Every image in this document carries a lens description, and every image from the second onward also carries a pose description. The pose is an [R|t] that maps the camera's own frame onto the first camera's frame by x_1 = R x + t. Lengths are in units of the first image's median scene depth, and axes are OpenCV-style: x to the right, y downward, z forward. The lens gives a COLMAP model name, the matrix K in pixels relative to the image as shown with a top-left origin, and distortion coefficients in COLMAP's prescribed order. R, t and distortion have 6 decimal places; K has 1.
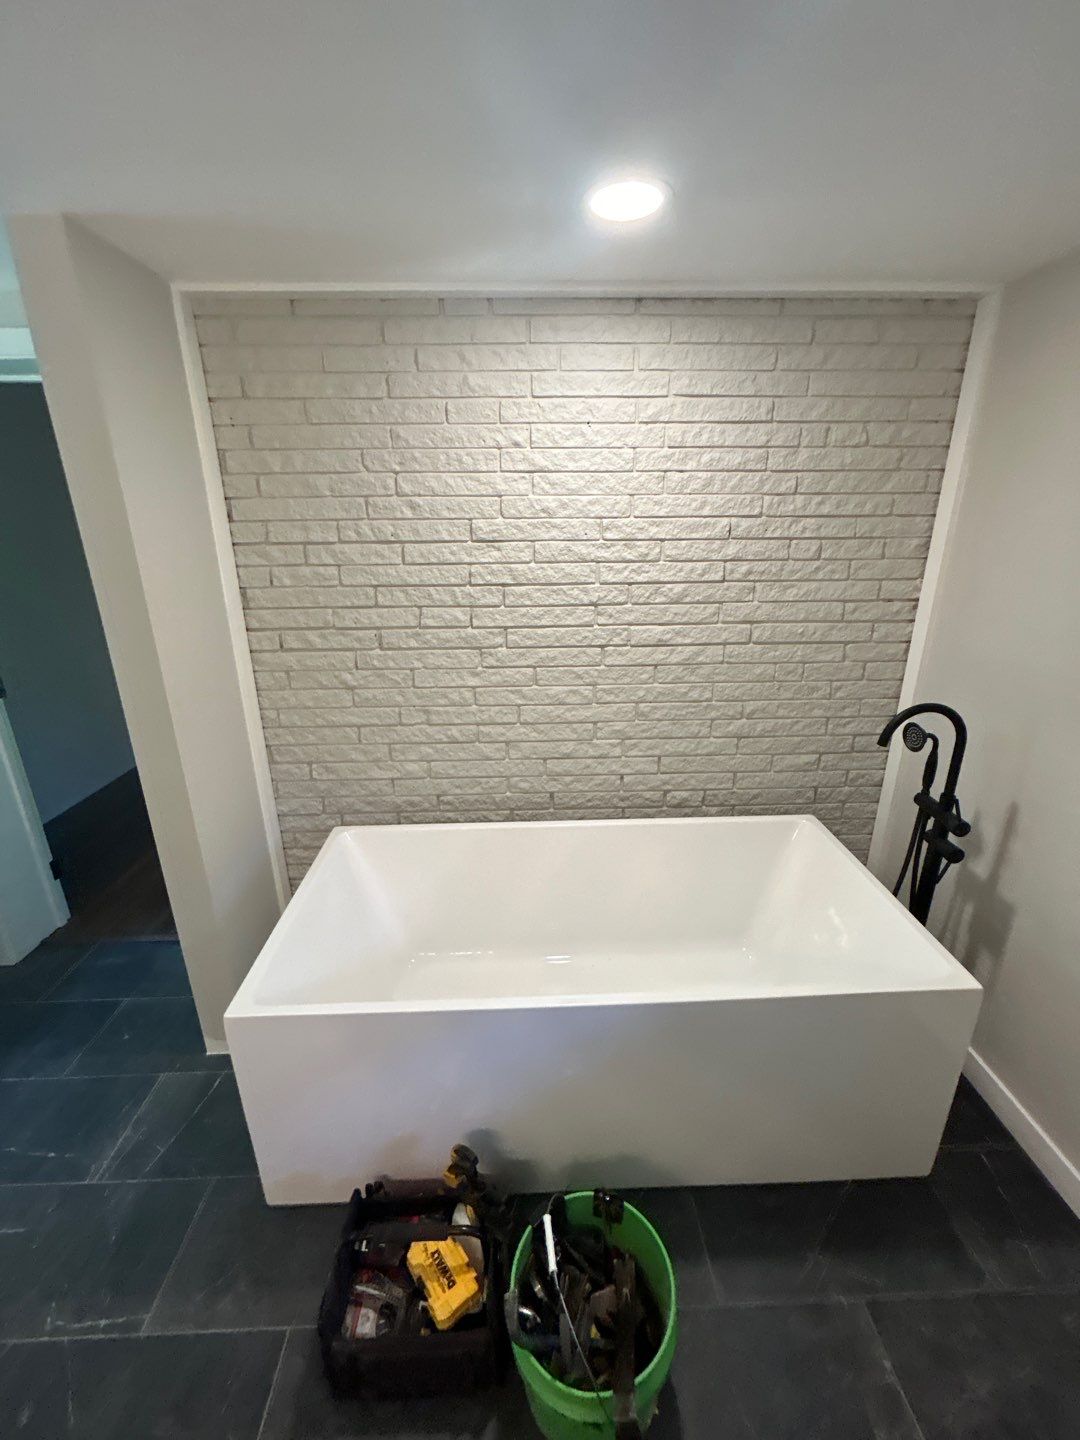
lens RADIAL K [[578.5, 0, 542.9], [0, 578.5, 708.3], [0, 0, 1]] dist [-0.004173, 0.000453]
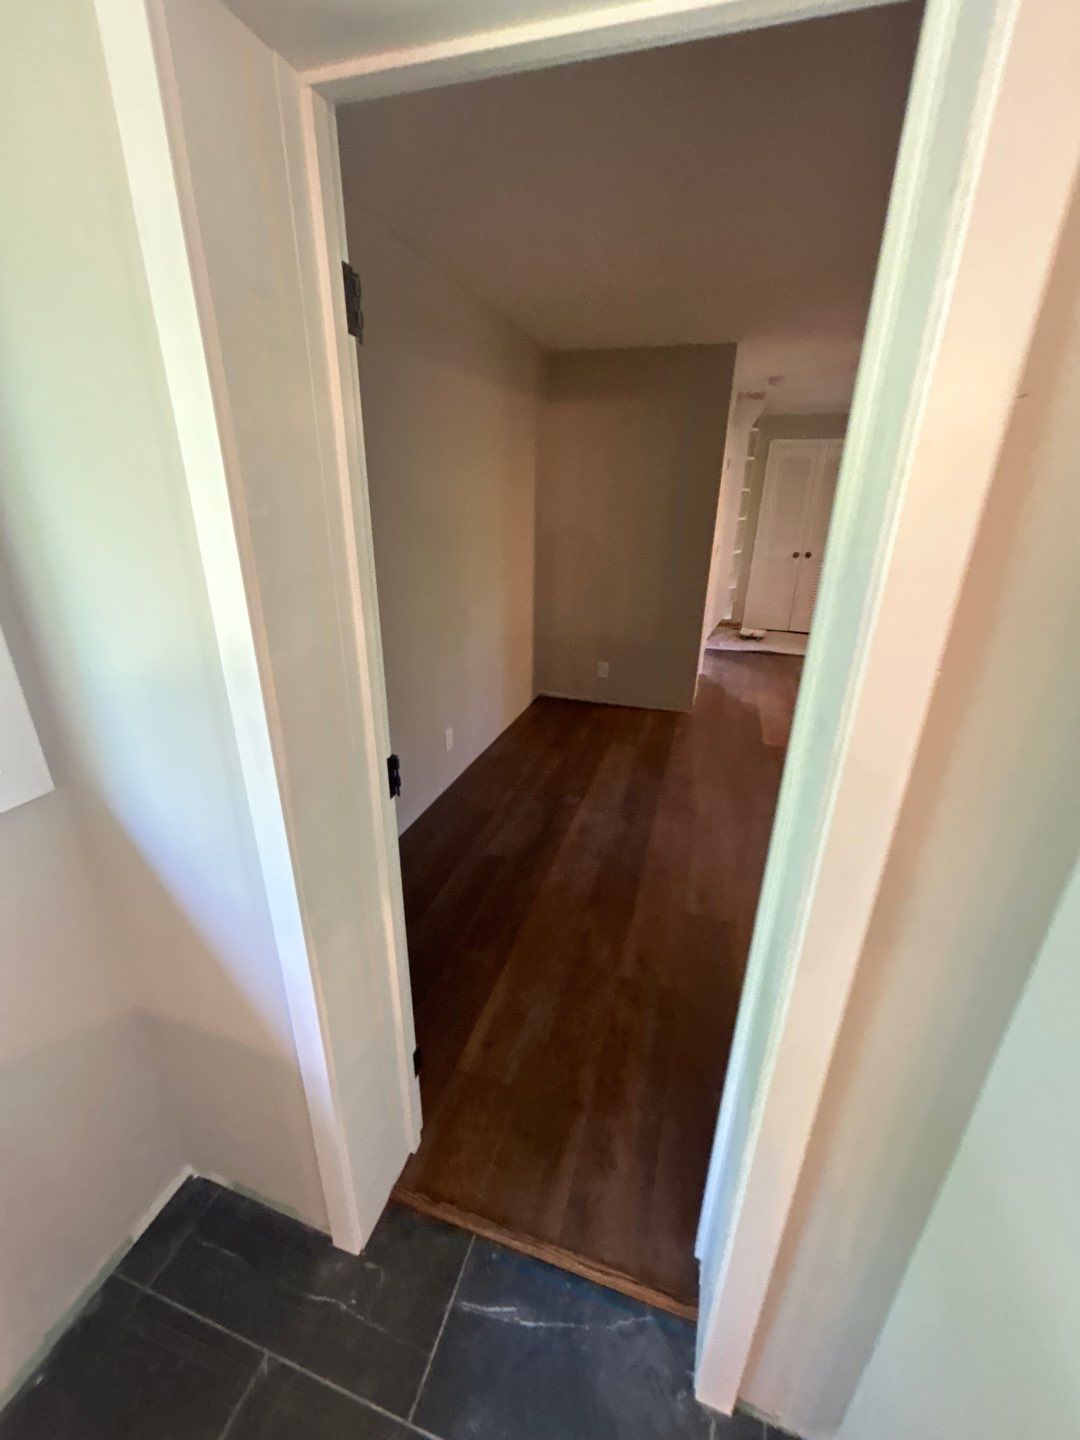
lens RADIAL K [[578.5, 0, 542.3], [0, 578.5, 715.3], [0, 0, 1]] dist [-0.004173, 0.000453]
pose [[0.941729, 0.139597, -0.306039, -0.612968], [-0.124965, 0.989897, 0.066994, -0.129332], [0.312299, -0.024846, 0.949659, 0.504657]]
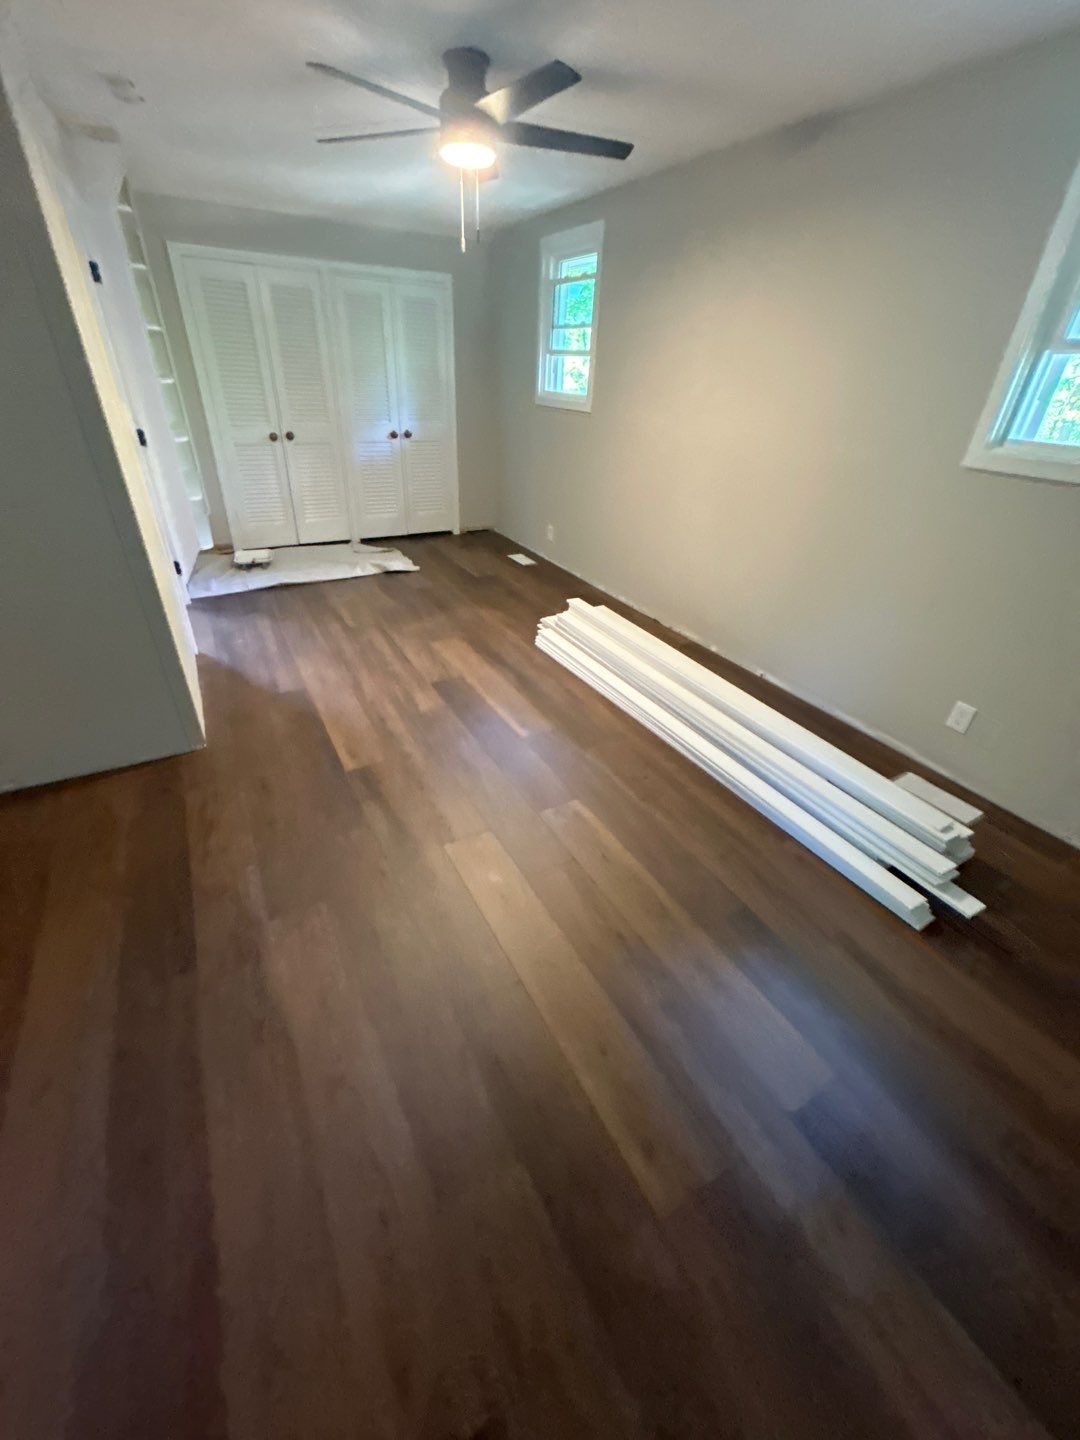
lens RADIAL K [[578.5, 0, 539.4], [0, 578.5, 721.5], [0, 0, 1]] dist [-0.004173, 0.000453]
pose [[0.892926, -0.200432, 0.403126, -0.600856], [0.101735, 0.962100, 0.253009, -0.330162], [-0.438559, -0.184906, 0.879475, 1.228970]]
